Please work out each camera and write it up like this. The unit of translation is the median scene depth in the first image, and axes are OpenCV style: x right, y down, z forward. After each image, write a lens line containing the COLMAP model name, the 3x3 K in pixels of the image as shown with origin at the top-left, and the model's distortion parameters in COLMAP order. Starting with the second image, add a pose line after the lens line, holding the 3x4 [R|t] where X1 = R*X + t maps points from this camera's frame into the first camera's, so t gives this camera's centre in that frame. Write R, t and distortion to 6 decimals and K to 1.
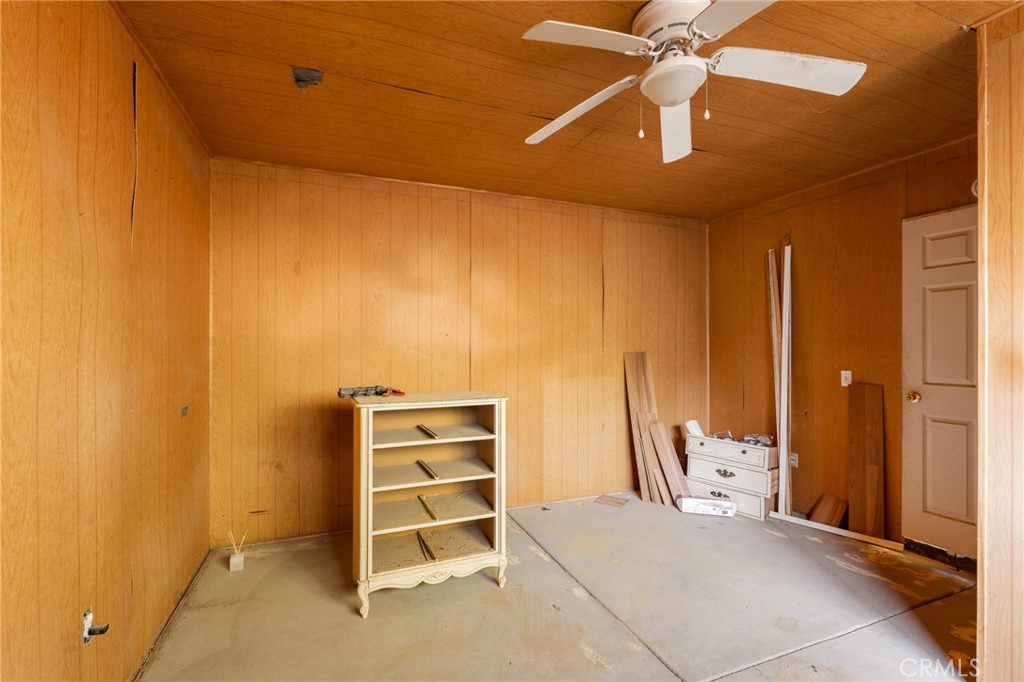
lens RADIAL K [[447.9, 0, 507.3], [0, 447.9, 346.1], [0, 0, 1]] dist [-0.006023, 0.000531]
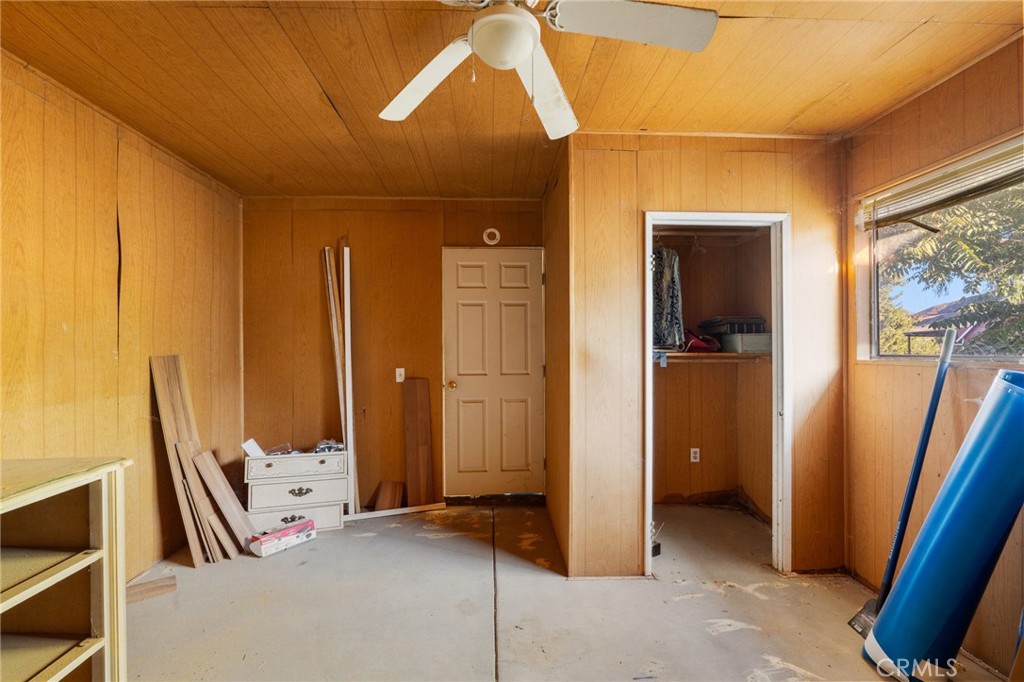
lens RADIAL K [[447.9, 0, 505.9], [0, 447.9, 347.3], [0, 0, 1]] dist [-0.006023, 0.000531]
pose [[0.336002, -0.001466, 0.941860, -0.213562], [0.001901, 0.999998, 0.000879, 0.001368], [-0.941859, 0.001495, 0.336004, 0.341334]]
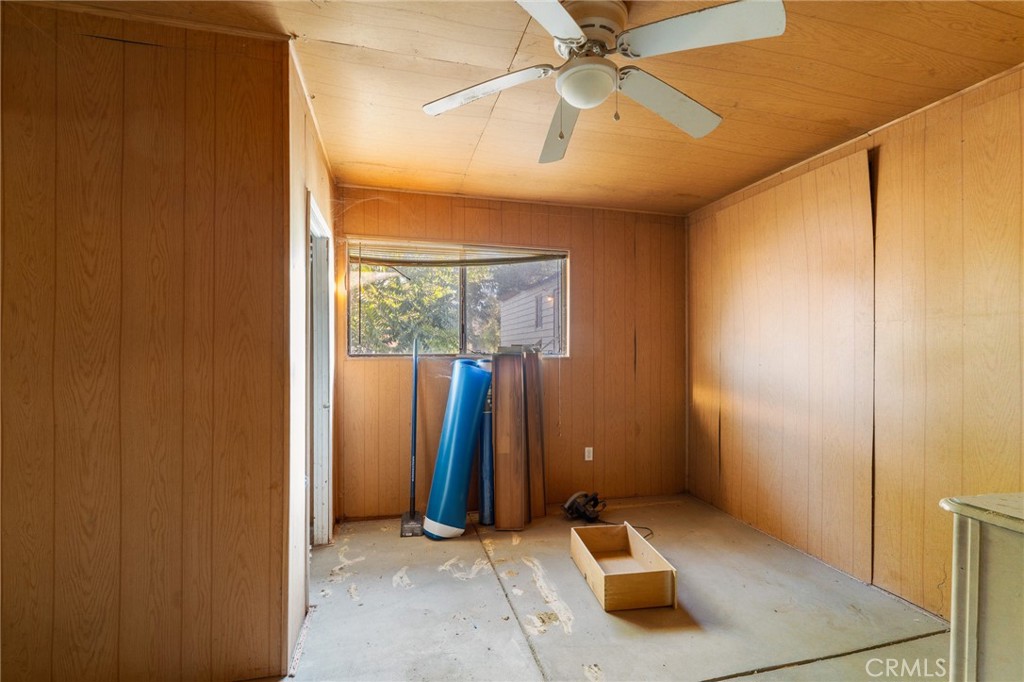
lens RADIAL K [[447.9, 0, 506.0], [0, 447.9, 344.9], [0, 0, 1]] dist [-0.006023, 0.000531]
pose [[-0.992011, -0.007079, 0.125955, 0.205192], [-0.008320, 0.999922, -0.009333, 0.003972], [-0.125879, -0.010307, -0.991992, 0.978097]]
